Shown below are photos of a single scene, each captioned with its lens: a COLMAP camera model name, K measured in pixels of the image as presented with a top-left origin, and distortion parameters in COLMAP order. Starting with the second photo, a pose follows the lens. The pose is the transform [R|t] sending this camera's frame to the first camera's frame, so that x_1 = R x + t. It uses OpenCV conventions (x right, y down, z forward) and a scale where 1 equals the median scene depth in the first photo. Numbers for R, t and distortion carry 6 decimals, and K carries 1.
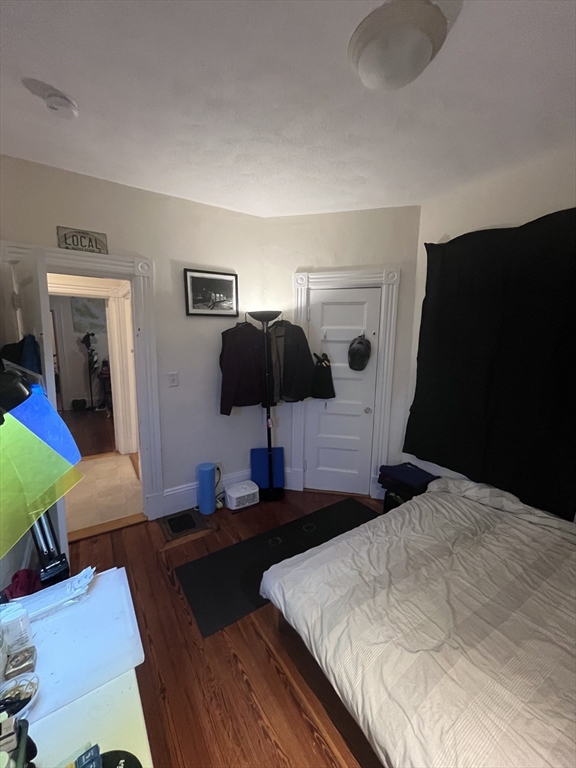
lens RADIAL K [[309.8, 0, 290.1], [0, 309.8, 383.4], [0, 0, 1]] dist [-0.000772, -0.000082]
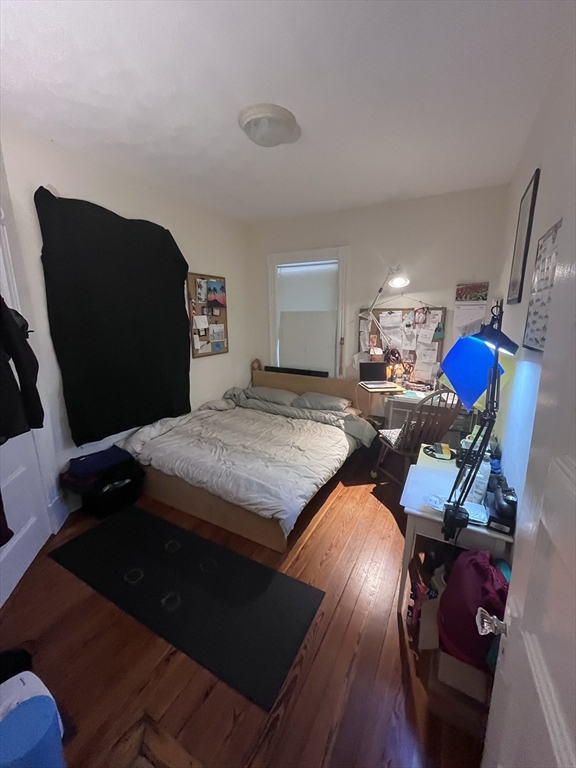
lens RADIAL K [[309.8, 0, 289.1], [0, 309.8, 381.1], [0, 0, 1]] dist [-0.000772, -0.000082]
pose [[-0.467821, -0.194411, 0.862176, -0.802306], [0.127896, 0.950349, 0.283690, -0.149934], [-0.874520, 0.242985, -0.419729, 1.109995]]
